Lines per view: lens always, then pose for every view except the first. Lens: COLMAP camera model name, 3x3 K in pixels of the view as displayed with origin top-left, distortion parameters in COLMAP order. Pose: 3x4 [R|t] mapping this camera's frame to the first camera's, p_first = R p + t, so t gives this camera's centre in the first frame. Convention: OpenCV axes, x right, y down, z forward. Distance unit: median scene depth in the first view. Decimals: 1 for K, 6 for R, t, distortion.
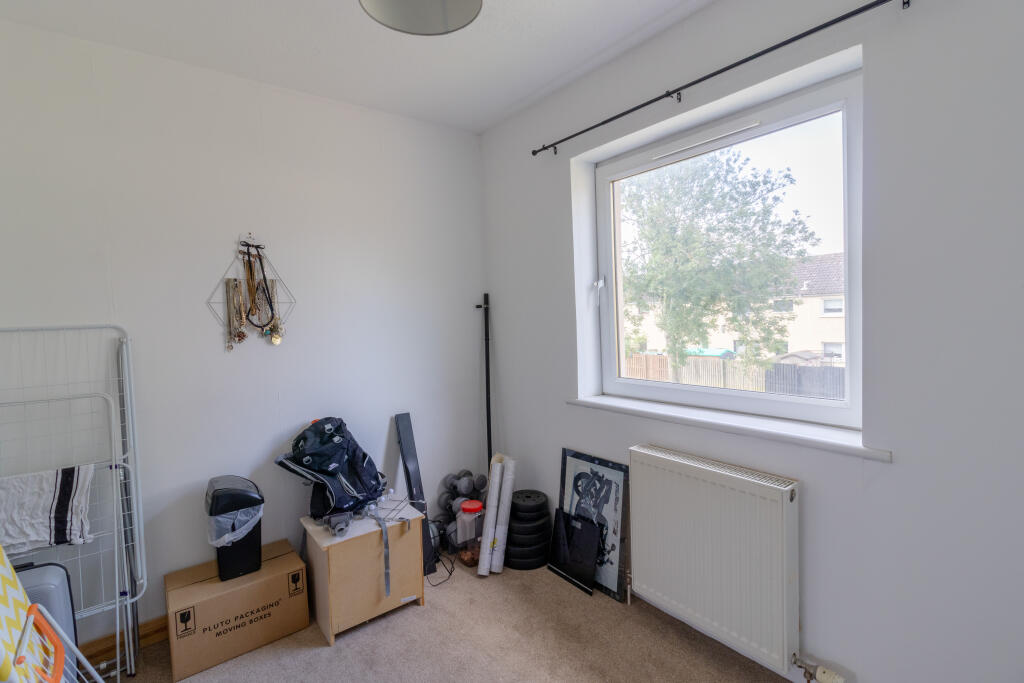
lens RADIAL K [[470.2, 0, 503.7], [0, 470.2, 332.2], [0, 0, 1]] dist [0.000692, 0.000066]
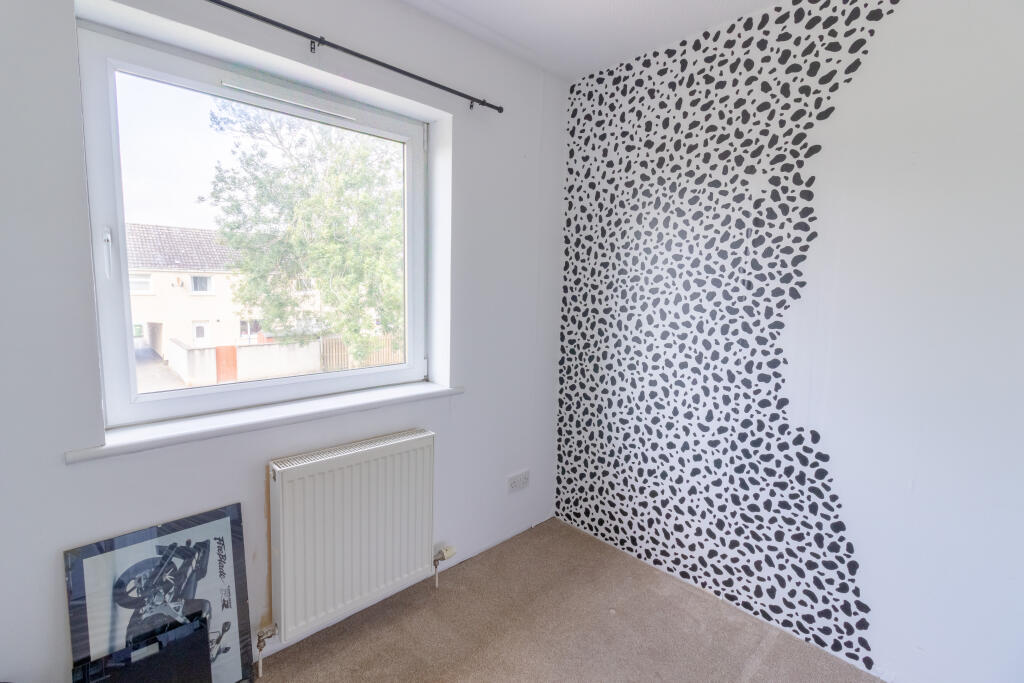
lens RADIAL K [[472.1, 0, 512.0], [0, 472.1, 341.5], [0, 0, 1]] dist [0.000013, -0.000087]
pose [[-0.124582, -0.069591, 0.989766, -0.484505], [0.025948, 0.996968, 0.073363, -0.009243], [-0.991870, 0.034822, -0.122399, 0.639305]]
